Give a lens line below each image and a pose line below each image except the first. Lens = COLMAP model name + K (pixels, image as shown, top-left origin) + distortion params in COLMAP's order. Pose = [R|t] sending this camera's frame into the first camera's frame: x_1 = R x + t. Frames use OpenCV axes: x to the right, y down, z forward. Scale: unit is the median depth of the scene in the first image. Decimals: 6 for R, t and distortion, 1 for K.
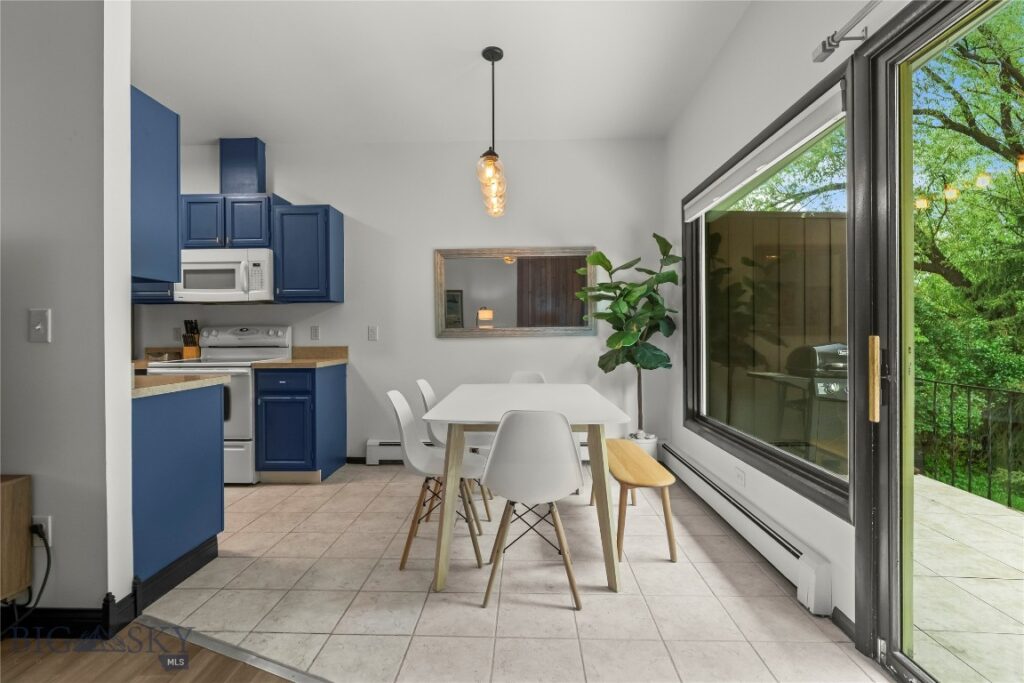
lens RADIAL K [[489.0, 0, 510.6], [0, 489.0, 335.9], [0, 0, 1]] dist [0.001306, 0.001086]
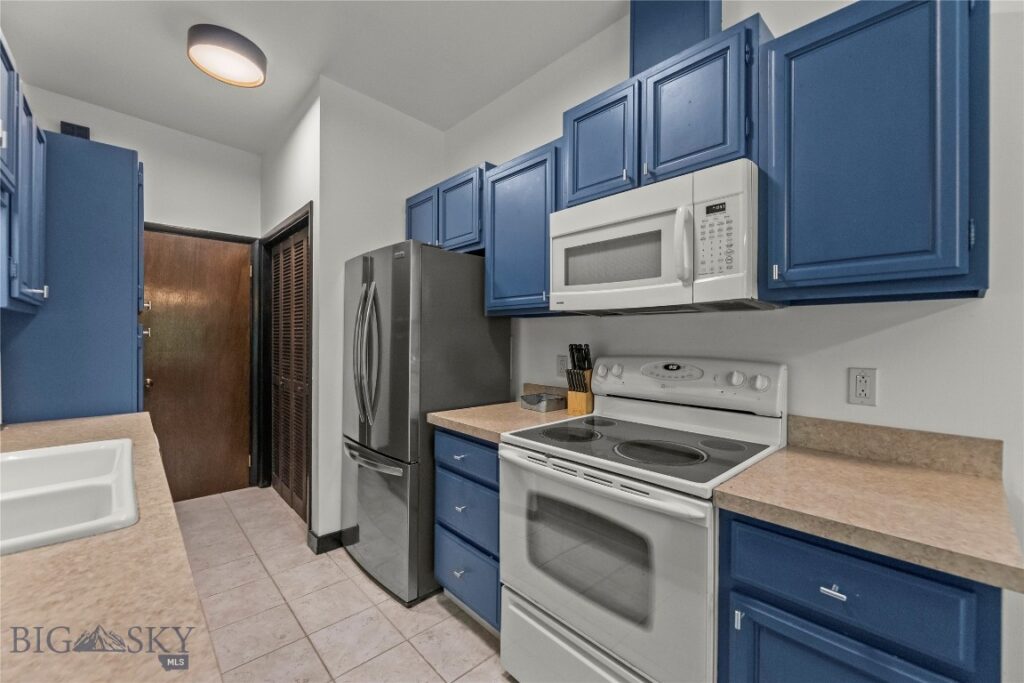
lens RADIAL K [[416.6, 0, 512.9], [0, 416.6, 338.4], [0, 0, 1]] dist [-0.002225, 0.000242]
pose [[0.703809, 0.012422, -0.710281, -0.398293], [-0.011897, 0.999913, 0.005699, -0.043760], [0.710290, 0.004439, 0.703896, 0.659012]]
